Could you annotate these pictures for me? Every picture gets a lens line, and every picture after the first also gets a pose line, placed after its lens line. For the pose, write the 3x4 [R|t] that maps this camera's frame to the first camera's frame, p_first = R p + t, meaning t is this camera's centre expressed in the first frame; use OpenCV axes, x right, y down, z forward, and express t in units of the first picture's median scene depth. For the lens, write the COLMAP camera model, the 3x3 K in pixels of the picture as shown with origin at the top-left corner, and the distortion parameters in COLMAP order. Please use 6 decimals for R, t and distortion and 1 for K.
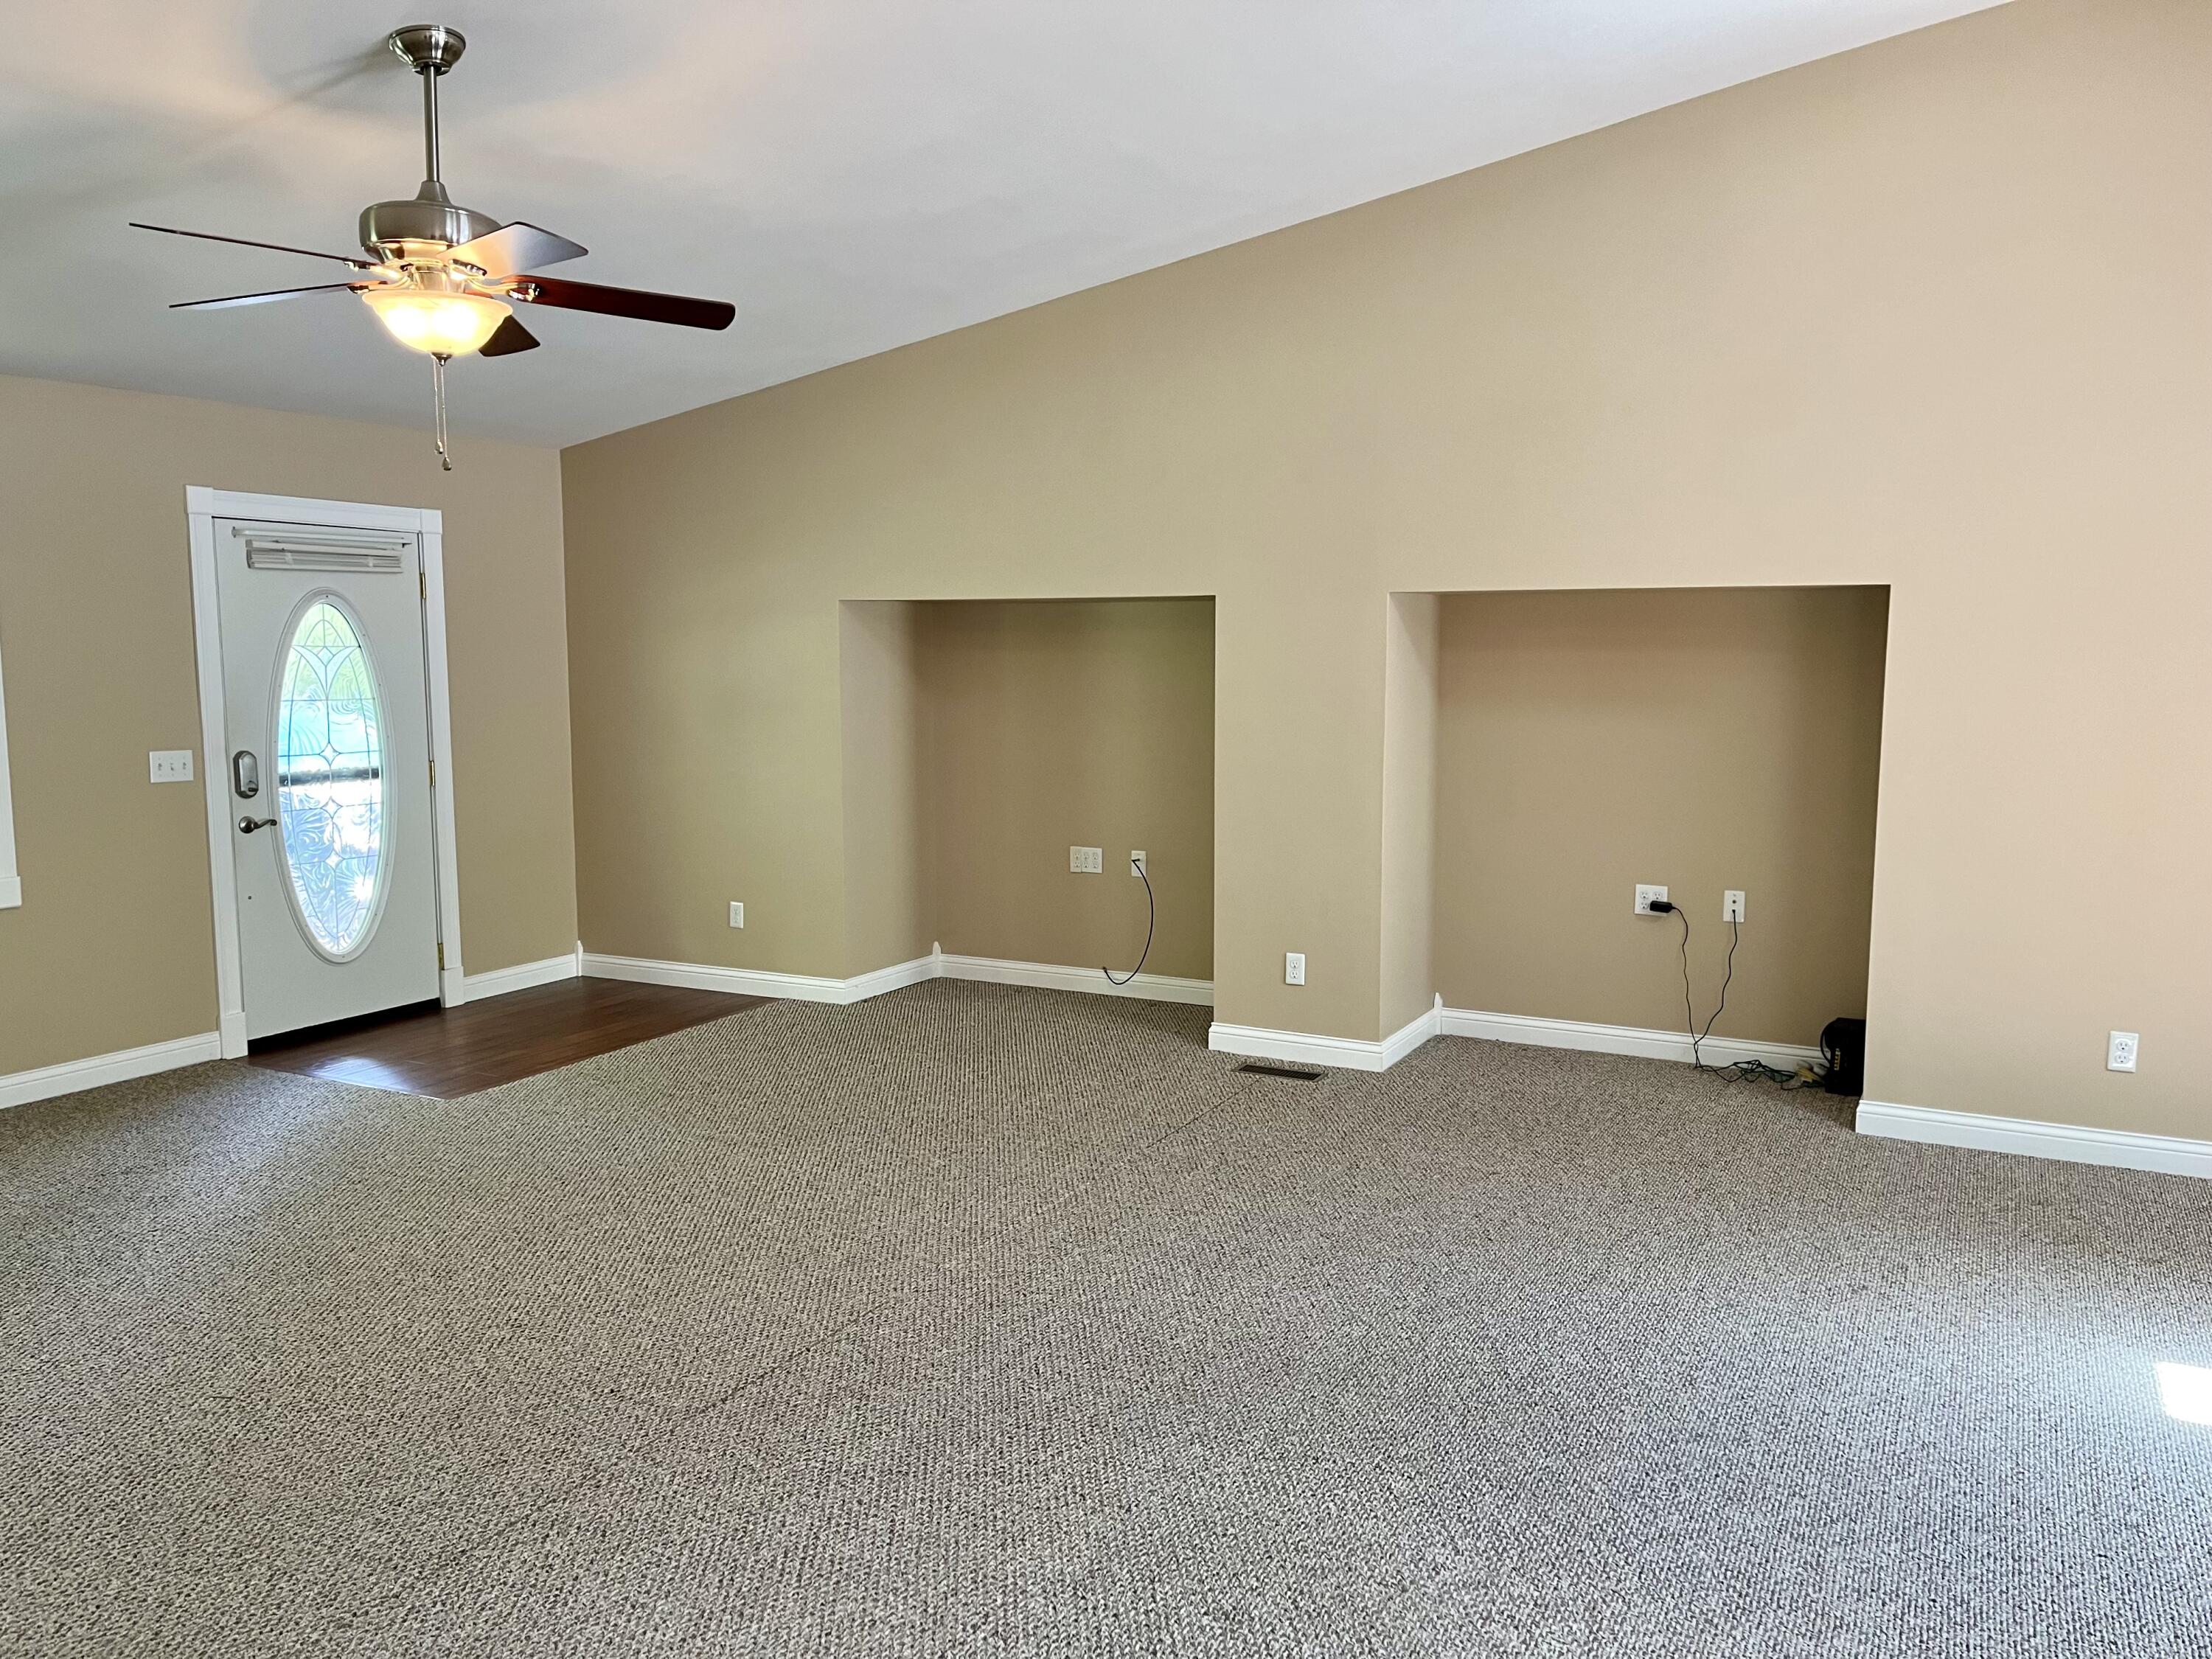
lens RADIAL K [[1676.9, 0, 1107.2], [0, 1676.9, 838.6], [0, 0, 1]] dist [0.071511, -0.086017]
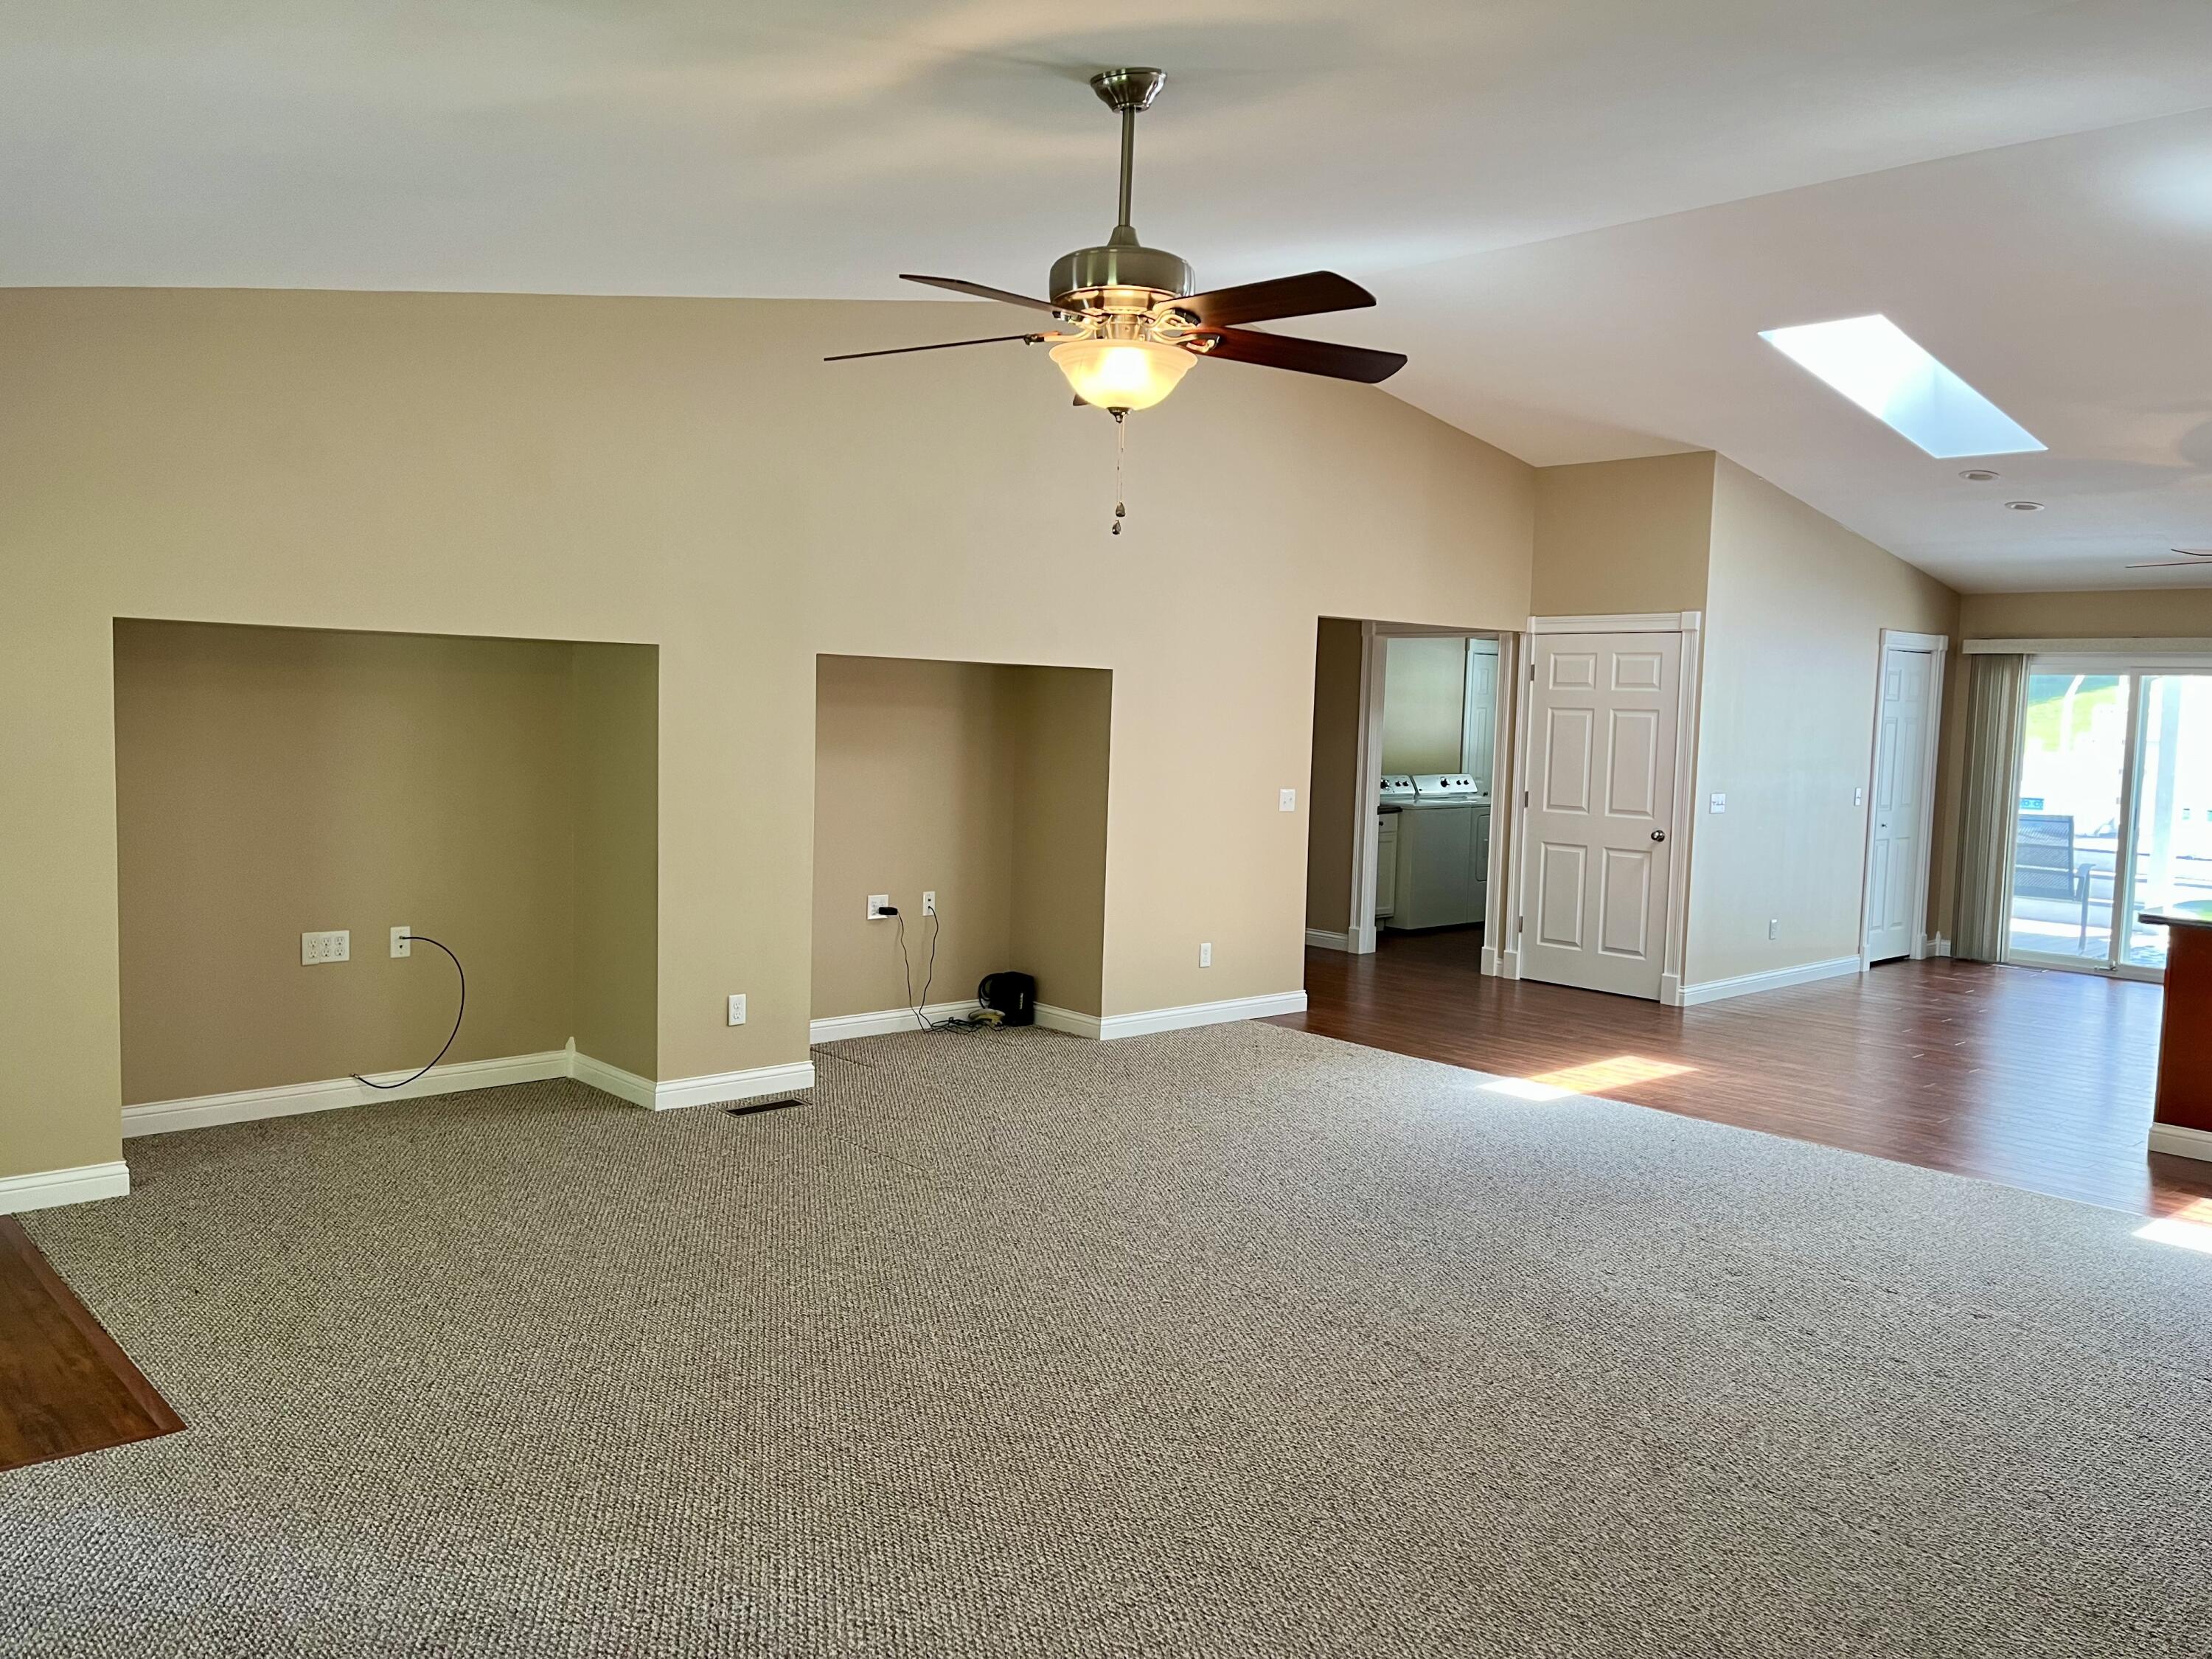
lens RADIAL K [[1676.9, 0, 1102.8], [0, 1676.9, 842.0], [0, 0, 1]] dist [0.071511, -0.086017]
pose [[0.339917, -0.069054, 0.937917, -0.786678], [0.080489, 0.995778, 0.044143, -0.053190], [-0.937005, 0.060488, 0.344039, 0.430337]]
